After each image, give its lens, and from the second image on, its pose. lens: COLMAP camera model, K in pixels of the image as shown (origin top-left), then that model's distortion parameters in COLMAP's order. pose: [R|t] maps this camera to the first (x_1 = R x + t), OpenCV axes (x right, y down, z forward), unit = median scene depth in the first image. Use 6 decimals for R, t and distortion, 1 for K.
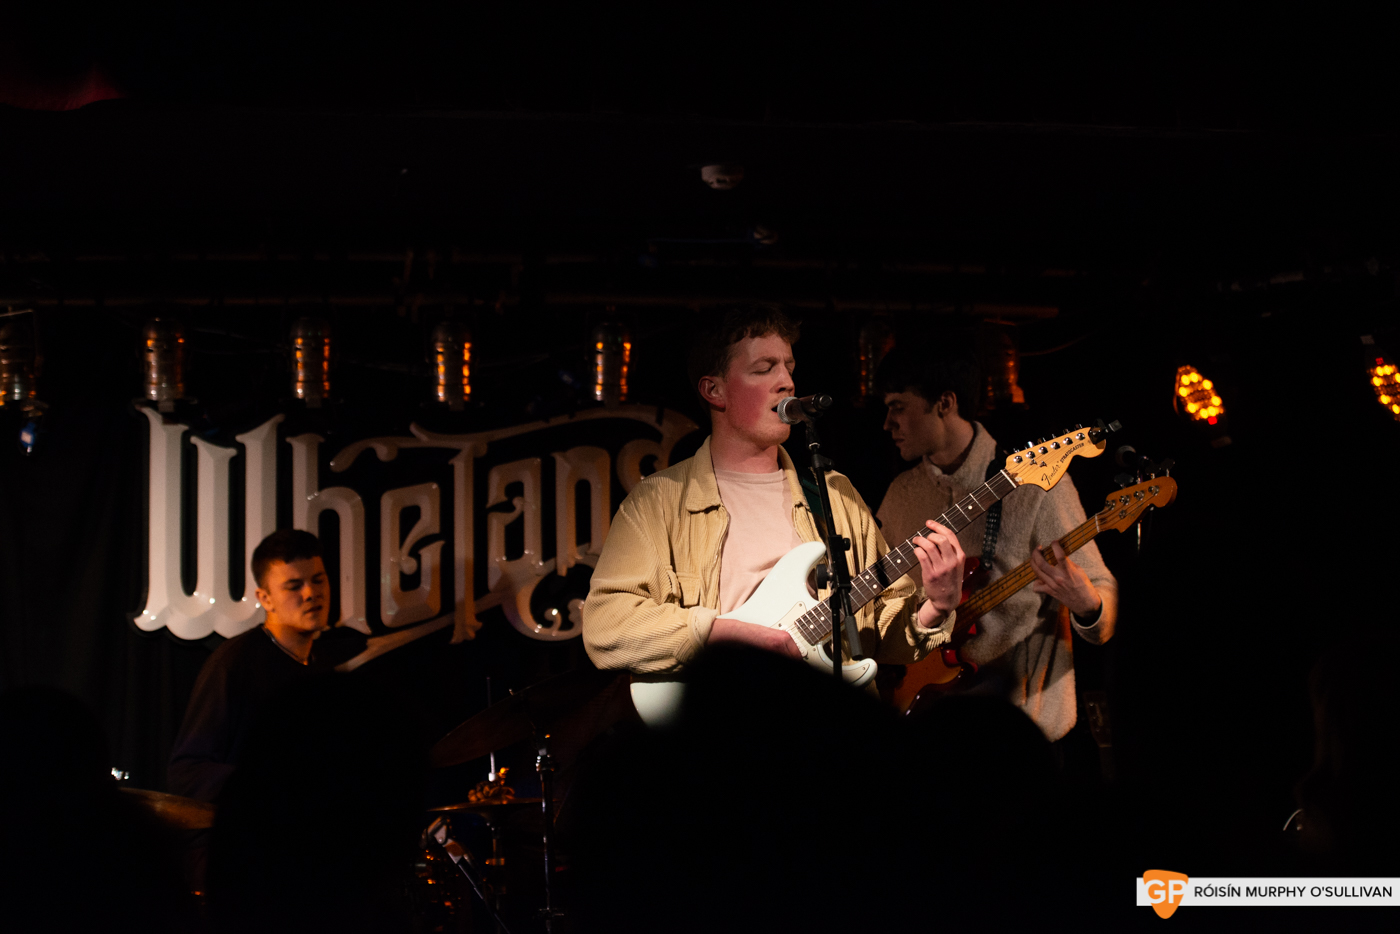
lens RADIAL K [[2762.6, 0, 700.0], [0, 2762.6, 467.0], [0, 0, 1]] dist [-0.090642, -0.188451]
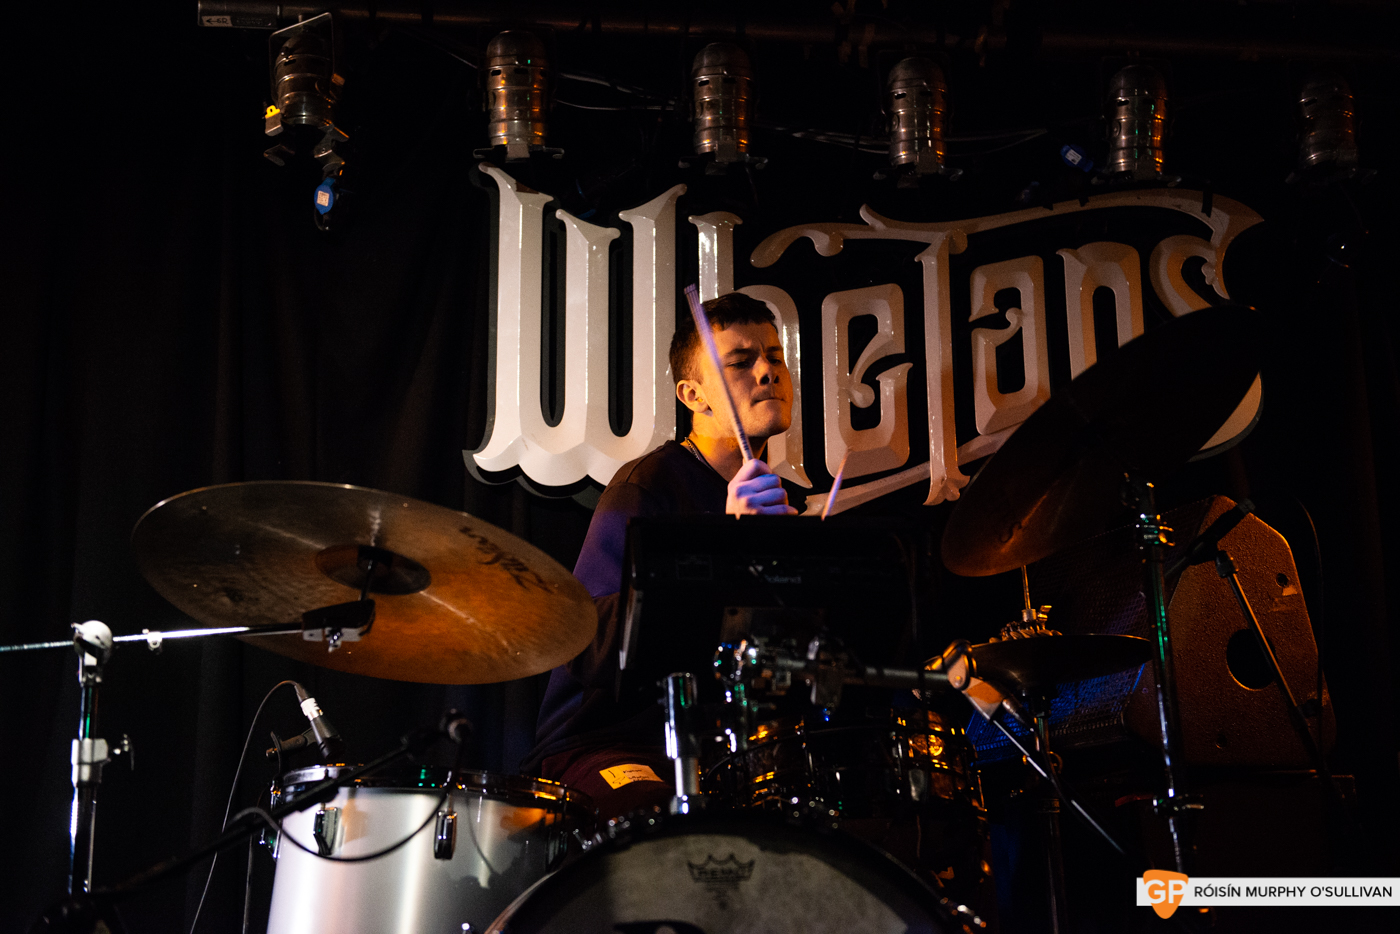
lens RADIAL K [[1892.4, 0, 700.0], [0, 1892.4, 467.0], [0, 0, 1]] dist [0.130033, -0.024216]
pose [[0.988614, -0.036186, -0.146057, -0.076571], [0.008733, 0.982816, -0.184384, 0.142645], [0.150219, 0.181009, 0.971941, 0.526825]]
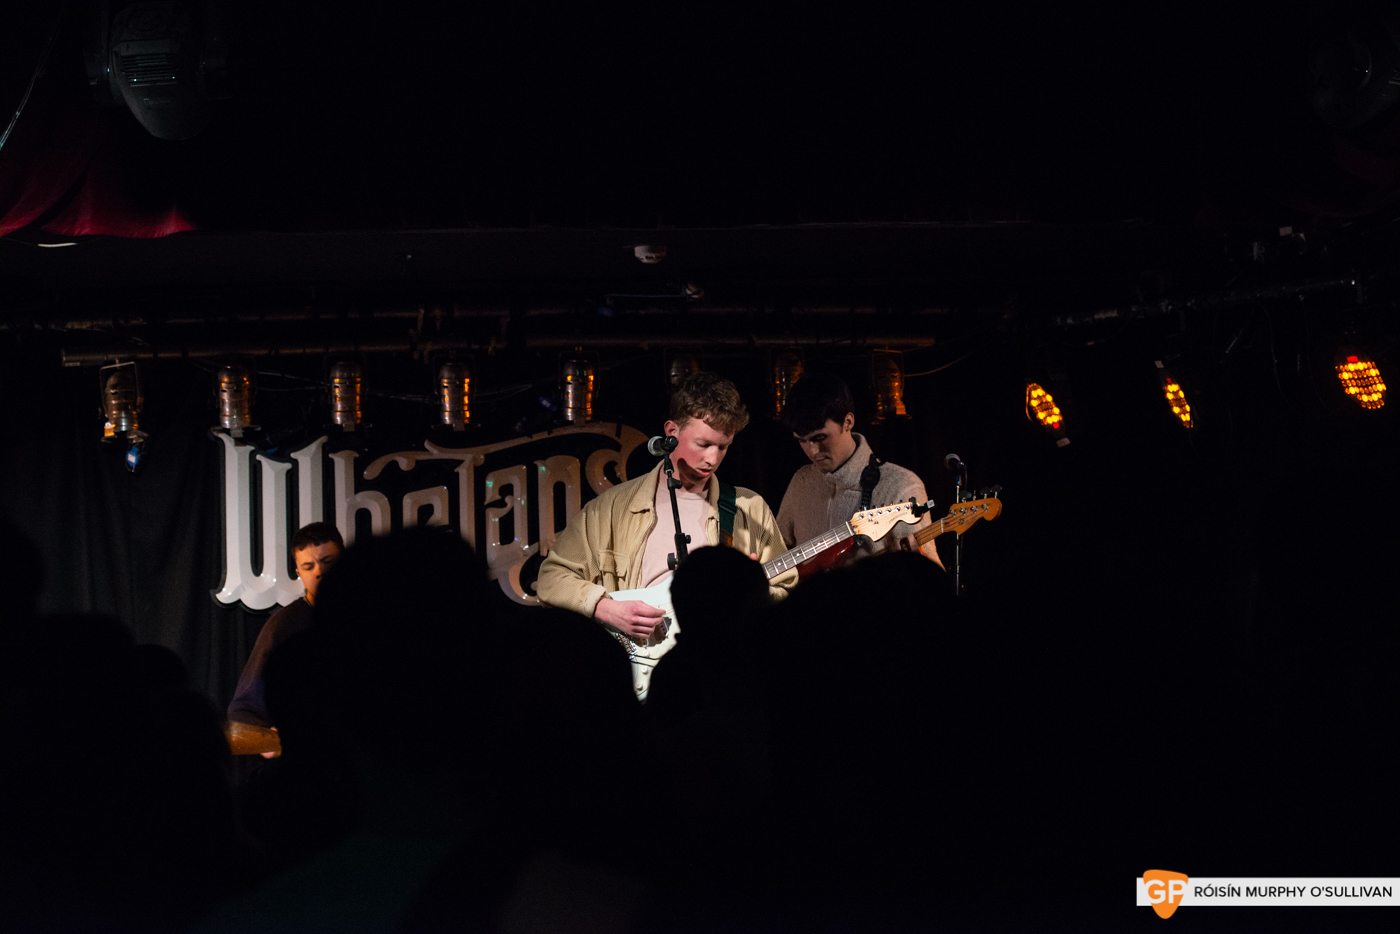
lens RADIAL K [[2762.6, 0, 700.0], [0, 2762.6, 467.0], [0, 0, 1]] dist [-0.090642, -0.188451]
pose [[0.999206, -0.016520, -0.036259, 0.072132], [0.017058, 0.999748, 0.014562, -0.020333], [0.036009, -0.015169, 0.999236, -0.297429]]
